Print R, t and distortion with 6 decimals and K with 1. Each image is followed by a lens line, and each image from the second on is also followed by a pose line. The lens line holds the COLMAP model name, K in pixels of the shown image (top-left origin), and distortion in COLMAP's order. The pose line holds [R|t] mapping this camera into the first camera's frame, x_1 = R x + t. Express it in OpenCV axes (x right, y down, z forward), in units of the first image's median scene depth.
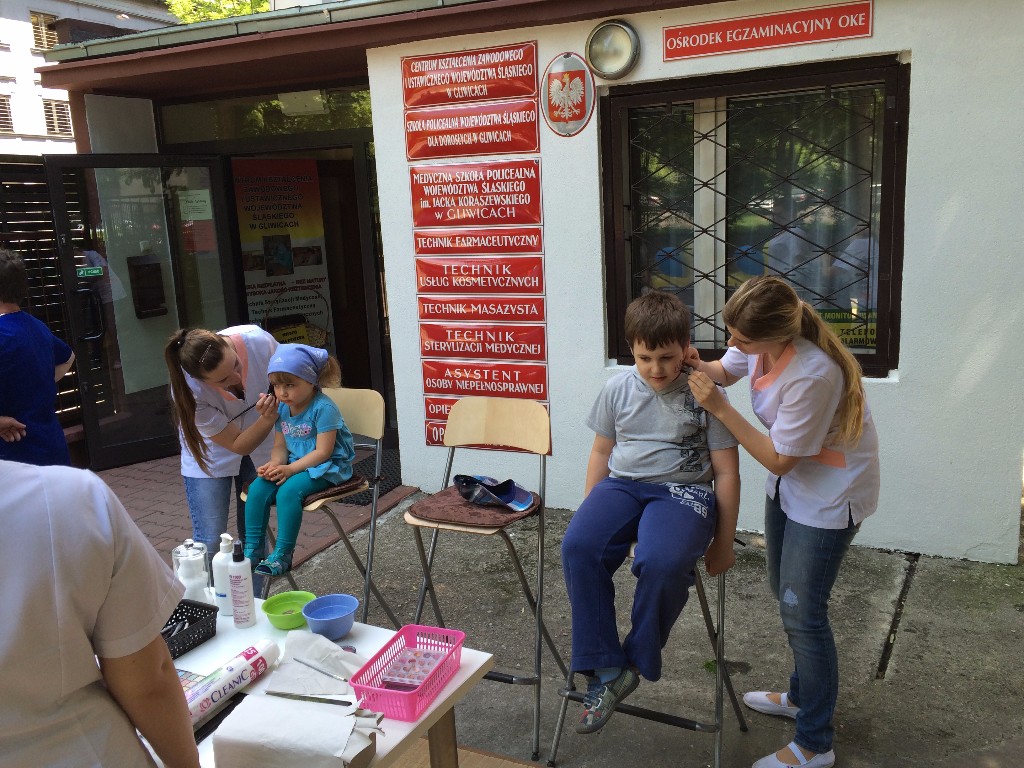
lens RADIAL K [[894.4, 0, 511.6], [0, 894.4, 405.0], [0, 0, 1]] dist [0.105159, -0.142614]
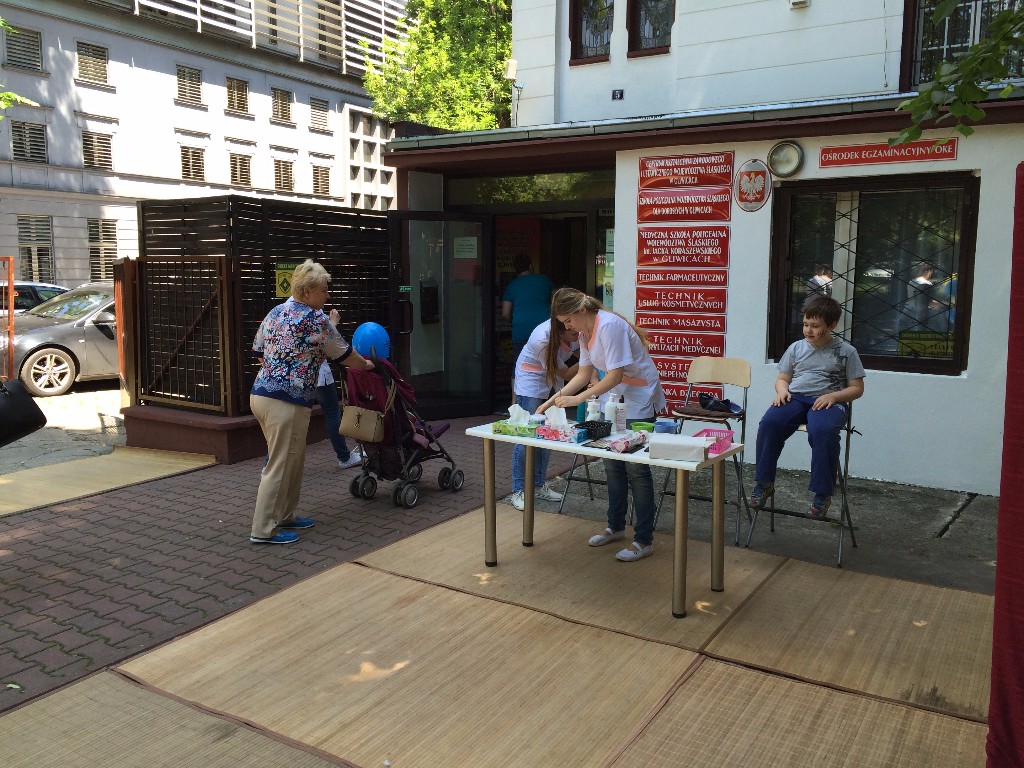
lens RADIAL K [[894.4, 0, 511.6], [0, 894.4, 405.0], [0, 0, 1]] dist [0.105159, -0.142614]
pose [[0.991696, 0.064707, -0.111143, -0.145508], [-0.071409, 0.995793, -0.057414, 0.144372], [0.106960, 0.064874, 0.992145, -0.537314]]
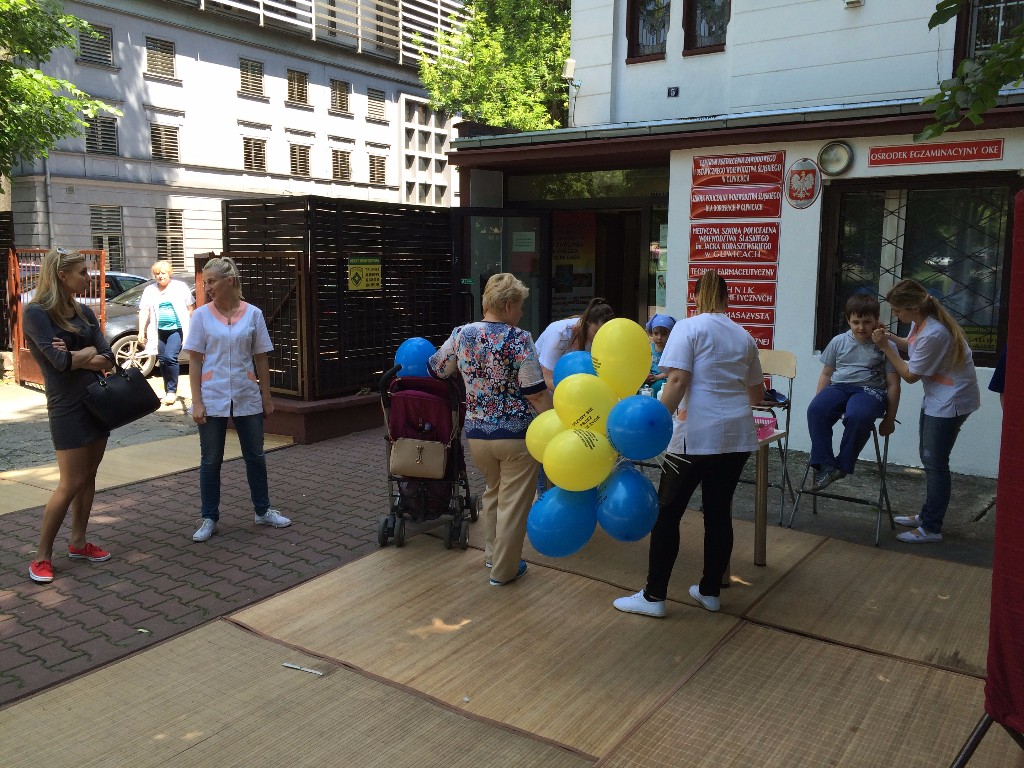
lens RADIAL K [[894.4, 0, 511.6], [0, 894.4, 405.0], [0, 0, 1]] dist [0.105159, -0.142614]
pose [[0.983421, 0.076254, -0.164526, -0.147211], [-0.083728, 0.995726, -0.038969, 0.150575], [0.160851, 0.052099, 0.985603, -0.632173]]
